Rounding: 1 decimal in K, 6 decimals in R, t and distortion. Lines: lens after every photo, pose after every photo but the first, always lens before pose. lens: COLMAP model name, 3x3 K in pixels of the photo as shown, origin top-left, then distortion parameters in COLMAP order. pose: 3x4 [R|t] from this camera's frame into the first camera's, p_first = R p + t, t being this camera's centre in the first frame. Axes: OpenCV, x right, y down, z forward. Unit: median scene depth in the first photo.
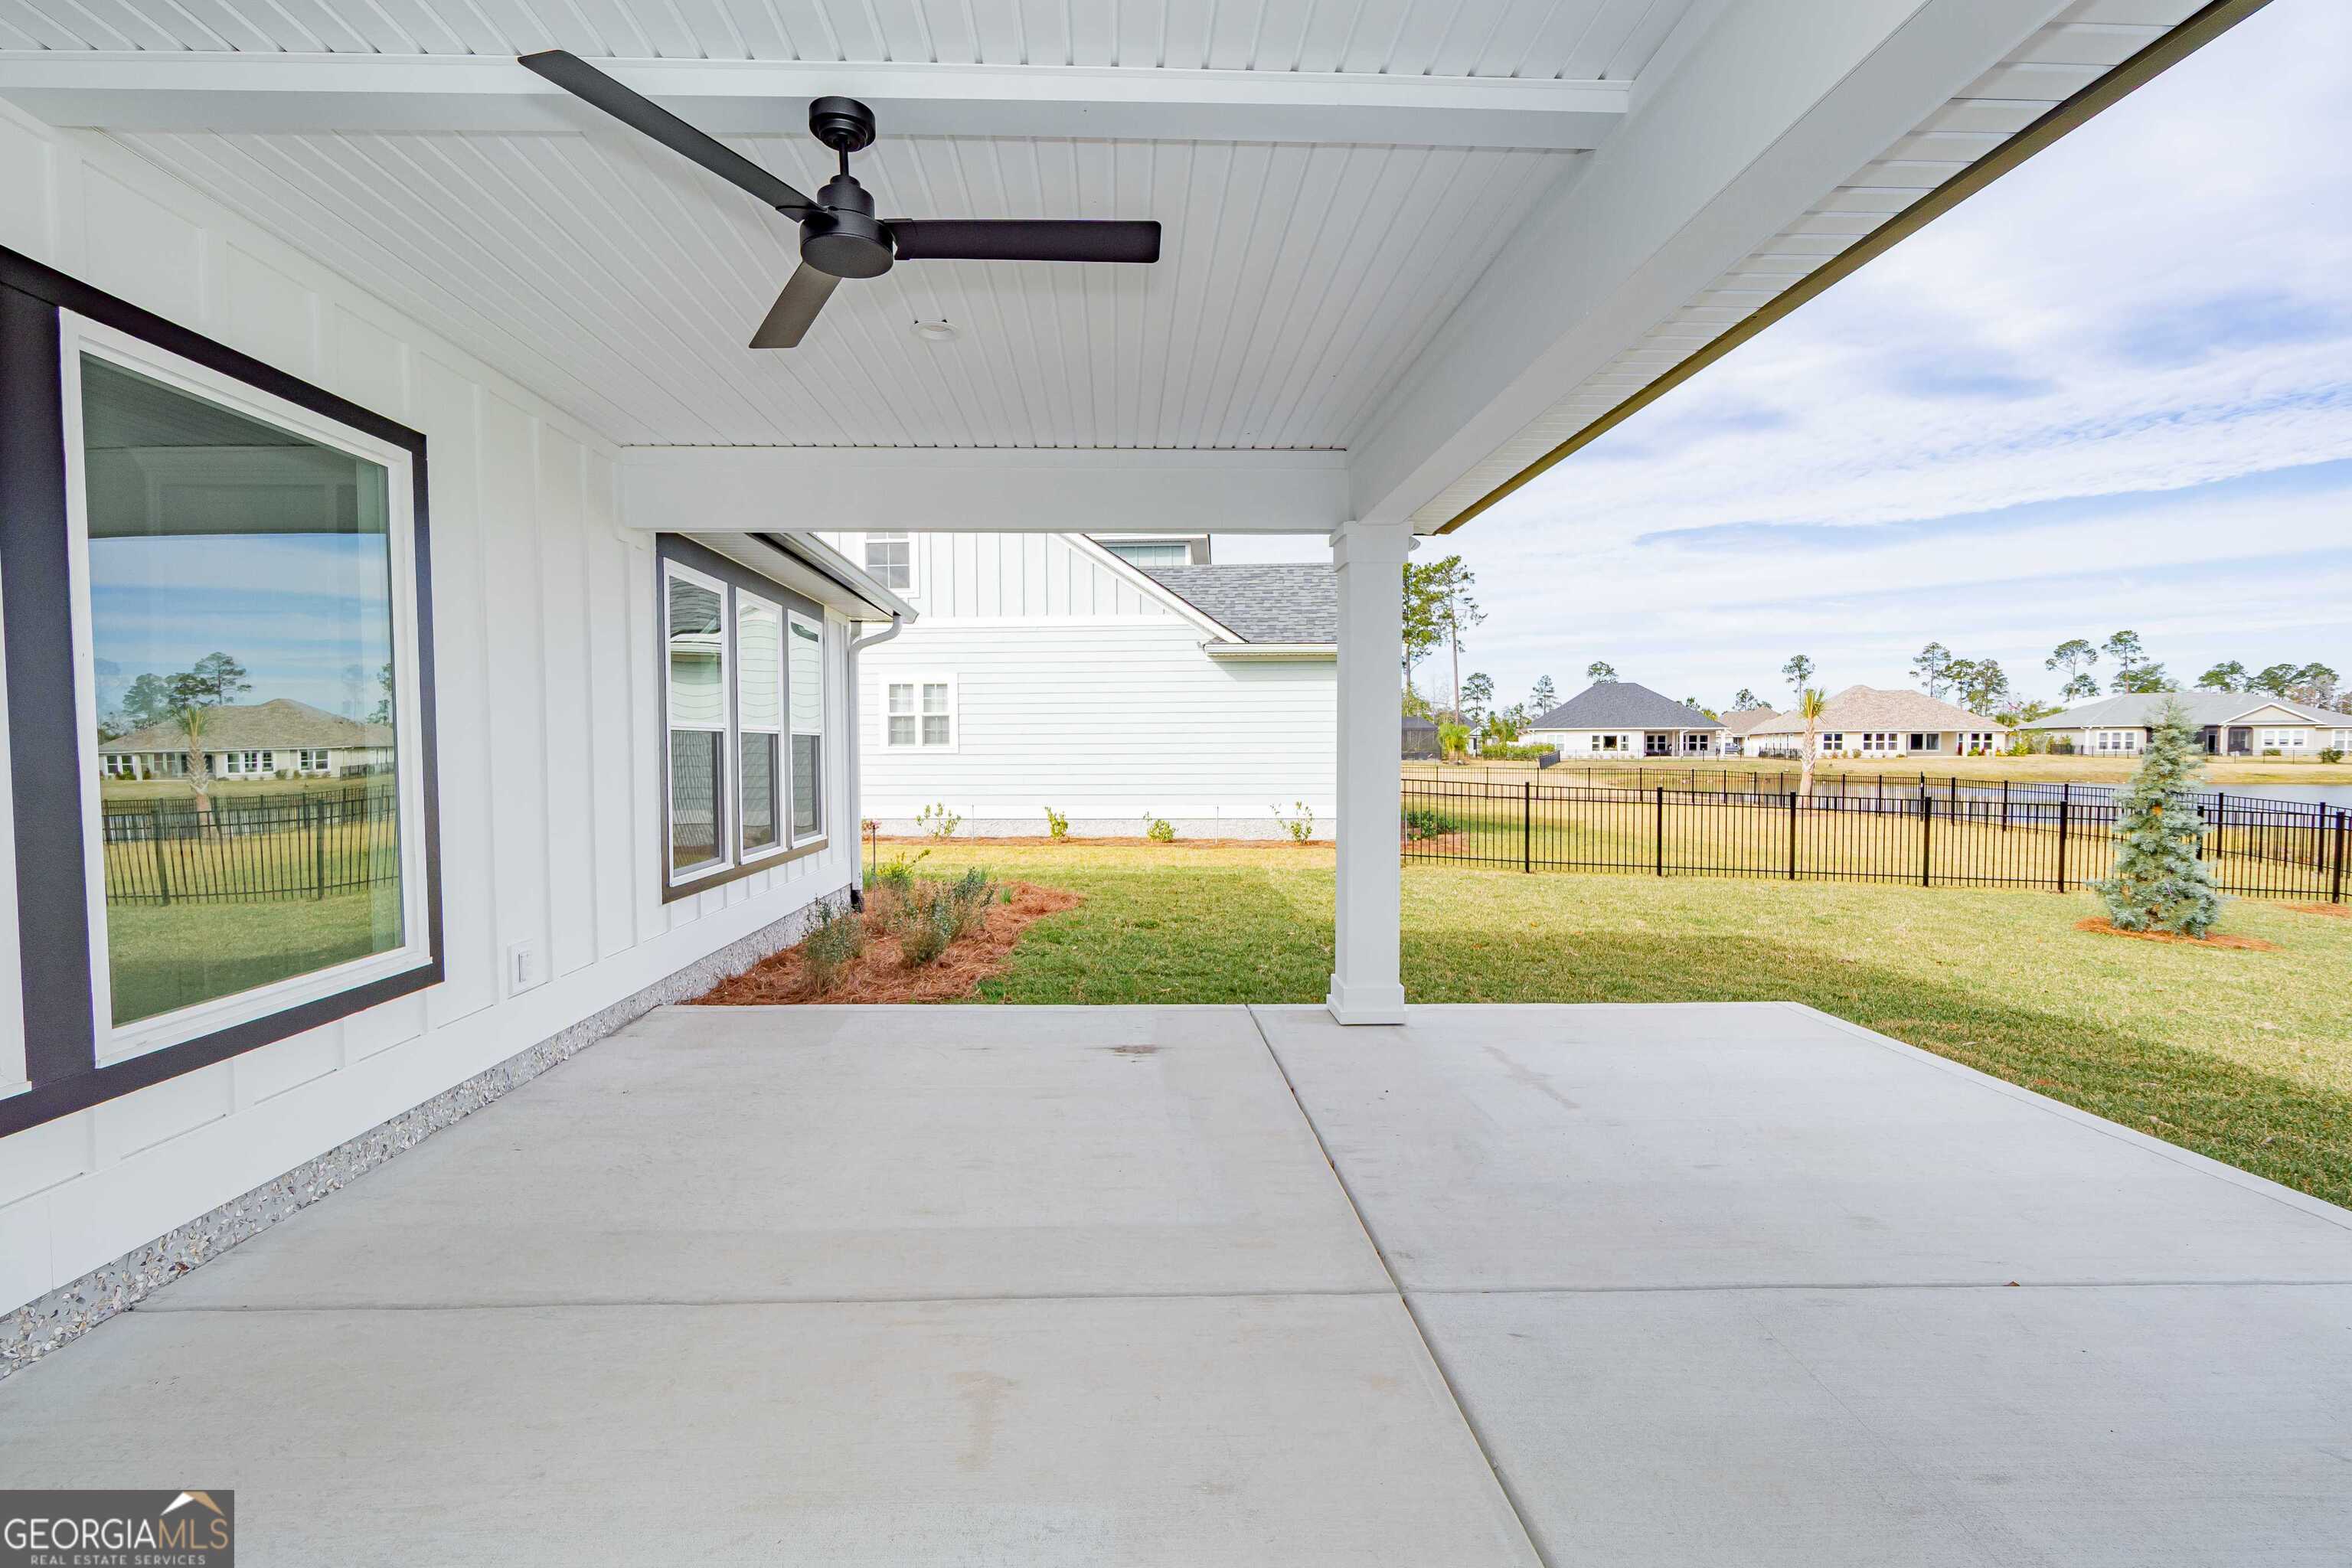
lens RADIAL K [[1021.6, 0, 1136.0], [0, 1021.6, 783.4], [0, 0, 1]] dist [0.009049, -0.001147]
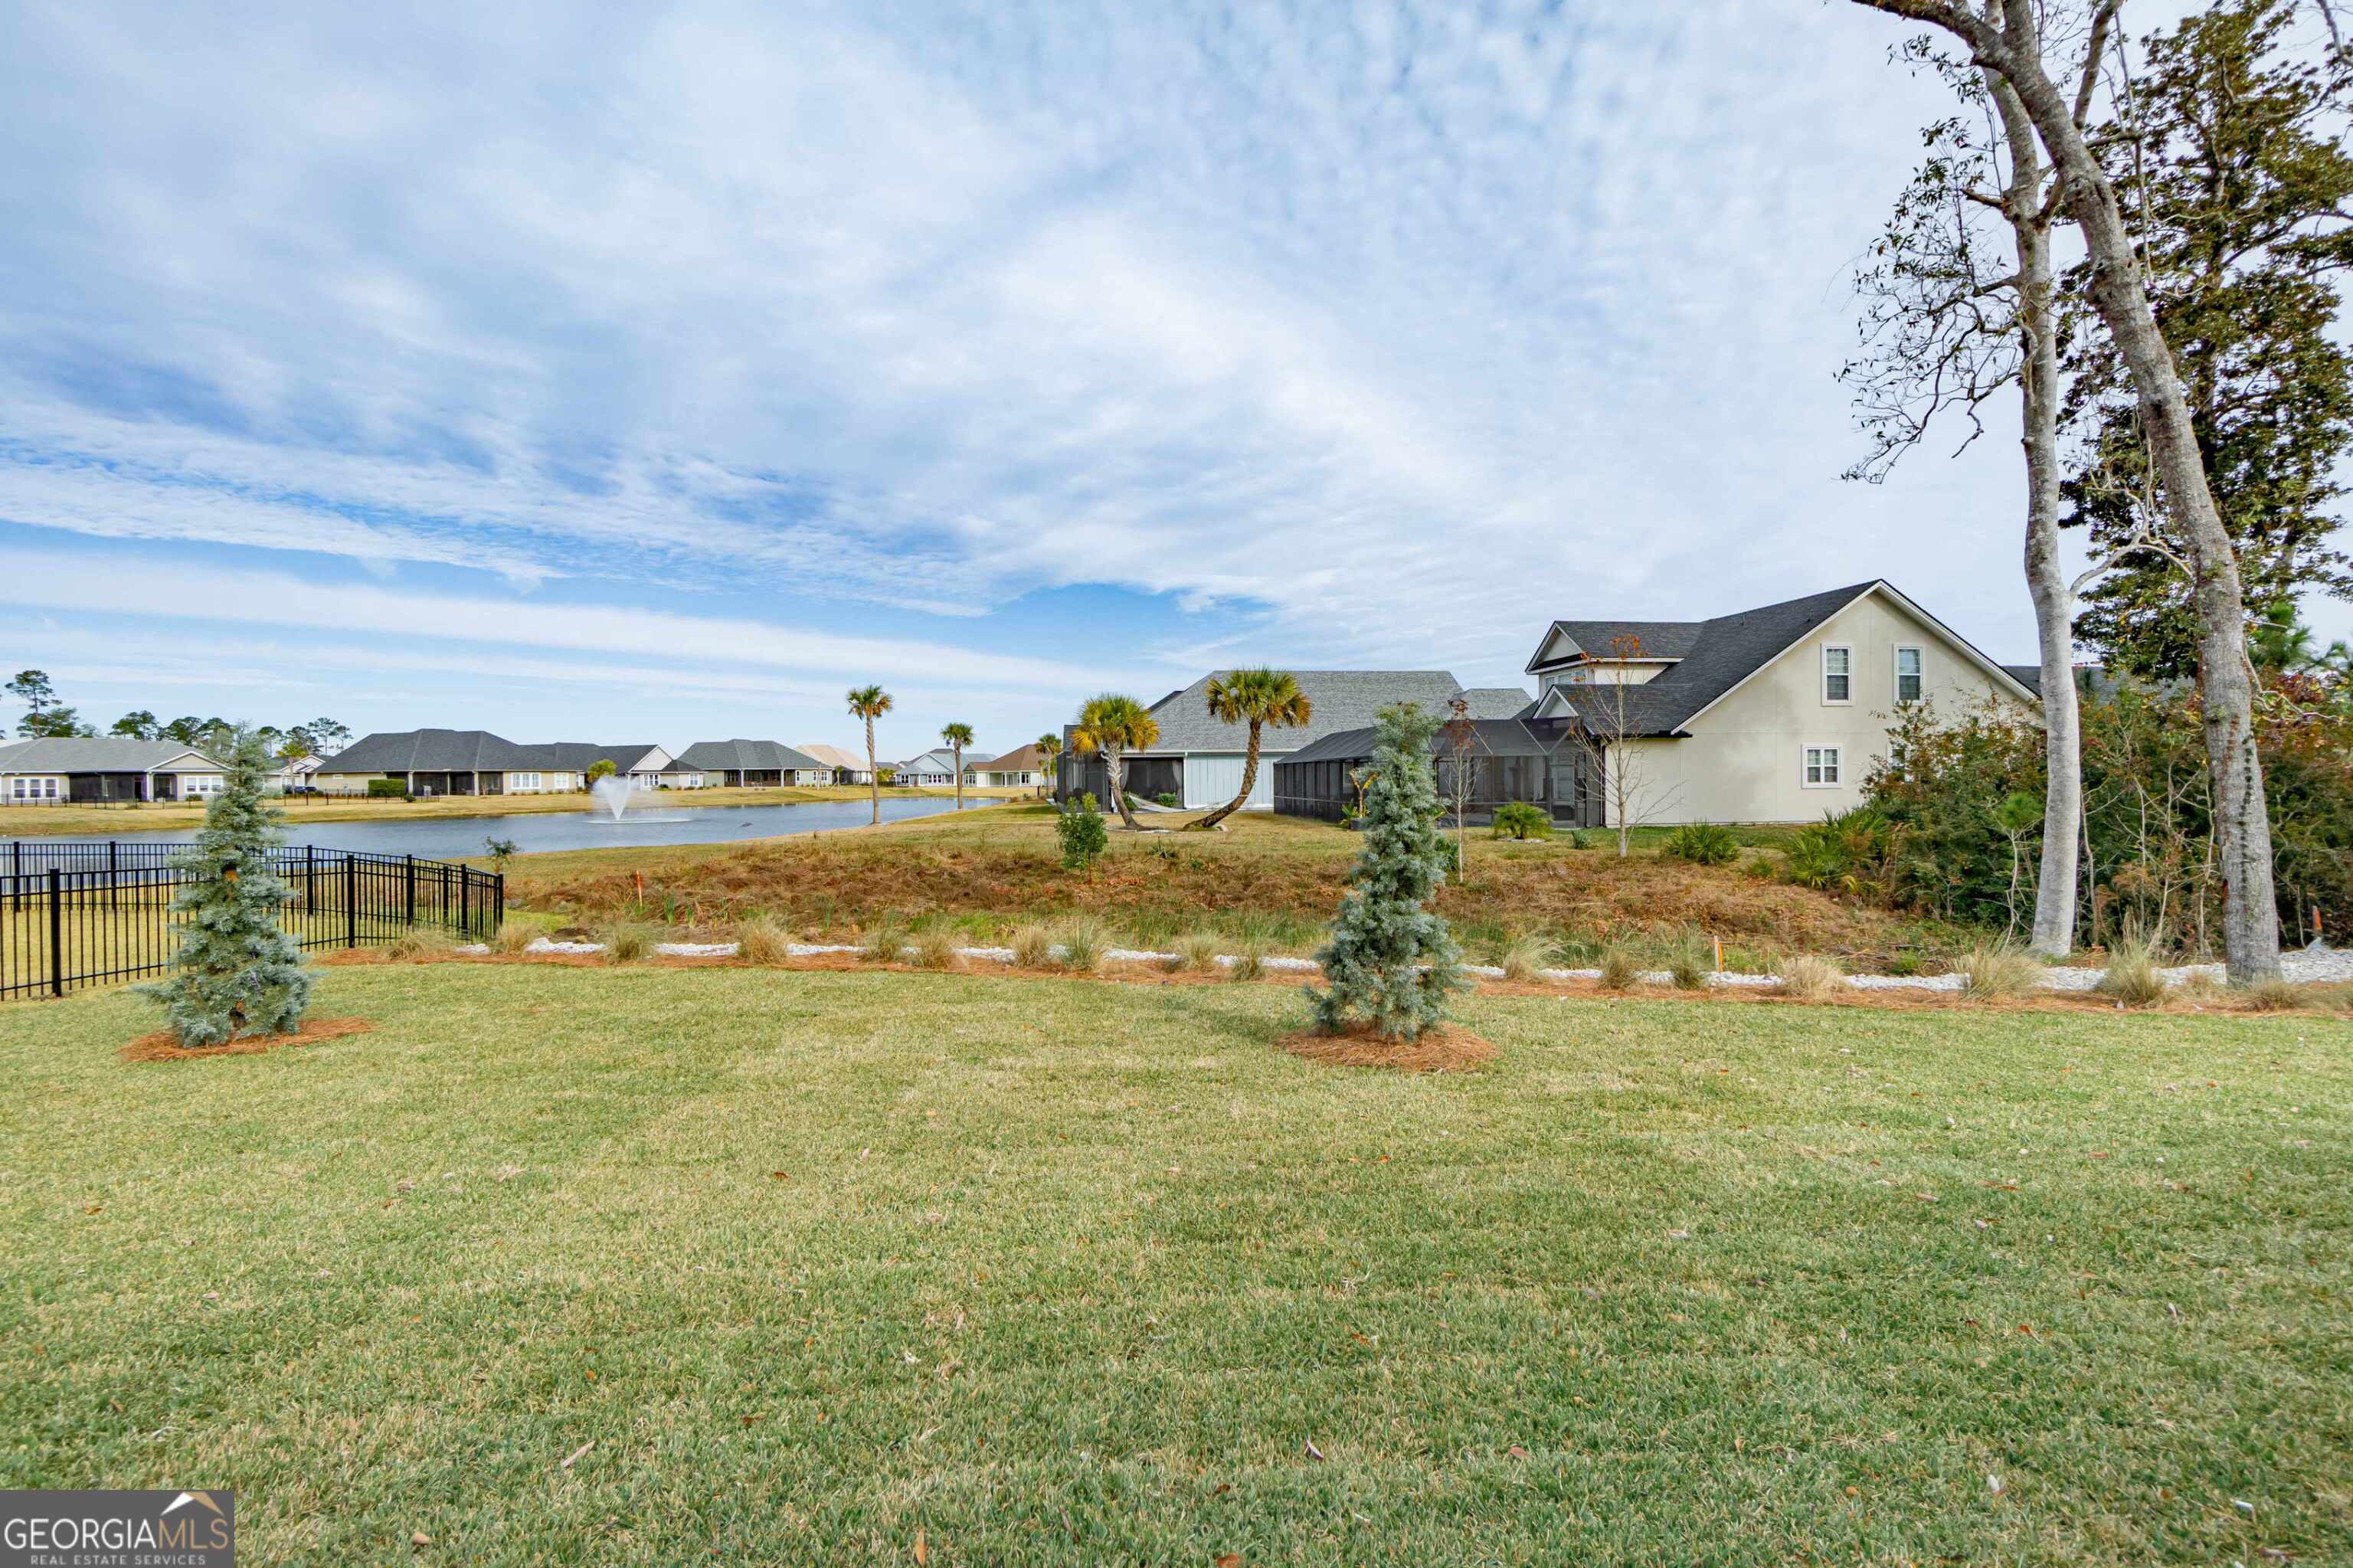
lens RADIAL K [[1022.0, 0, 1175.0], [0, 1022.0, 778.9], [0, 0, 1]] dist [0.009049, -0.001147]
pose [[-0.027628, -0.000027, 0.999618, 0.227571], [0.049908, 0.998753, 0.001406, -0.010354], [-0.998372, 0.049928, -0.027592, 0.334383]]
